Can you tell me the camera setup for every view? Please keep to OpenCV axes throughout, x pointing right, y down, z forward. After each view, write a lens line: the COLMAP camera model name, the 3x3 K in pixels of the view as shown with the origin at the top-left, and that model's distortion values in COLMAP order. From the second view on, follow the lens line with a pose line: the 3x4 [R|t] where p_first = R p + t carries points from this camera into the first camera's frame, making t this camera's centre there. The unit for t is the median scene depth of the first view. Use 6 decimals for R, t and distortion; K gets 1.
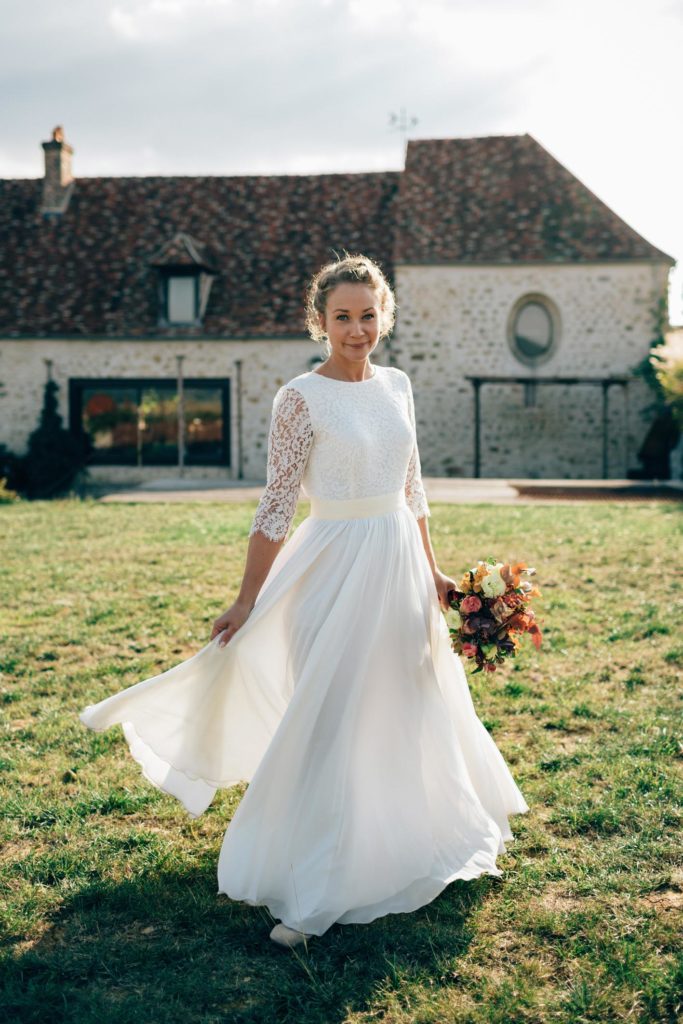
lens RADIAL K [[913.5, 0, 400.6], [0, 913.5, 425.3], [0, 0, 1]] dist [-0.004276, -0.000803]
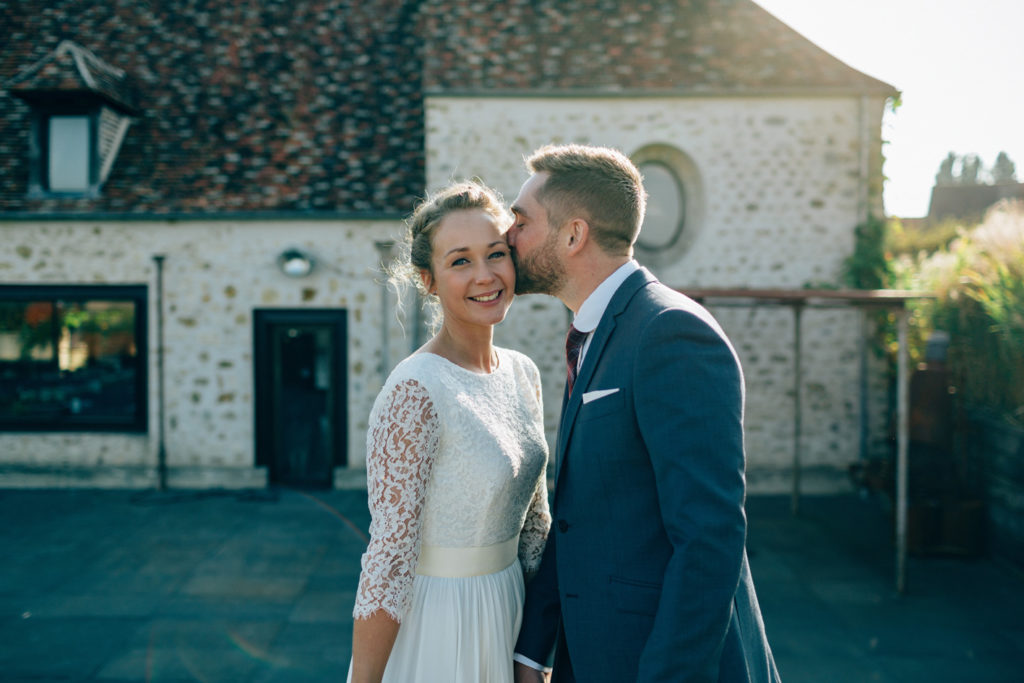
lens RADIAL K [[864.4, 0, 456.1], [0, 864.4, 283.8], [0, 0, 1]] dist [-0.010768, 0.000816]
pose [[0.999182, 0.002026, 0.040381, -0.008406], [-0.000713, 0.999471, -0.032522, -0.033620], [-0.040426, 0.032467, 0.998655, 0.426213]]
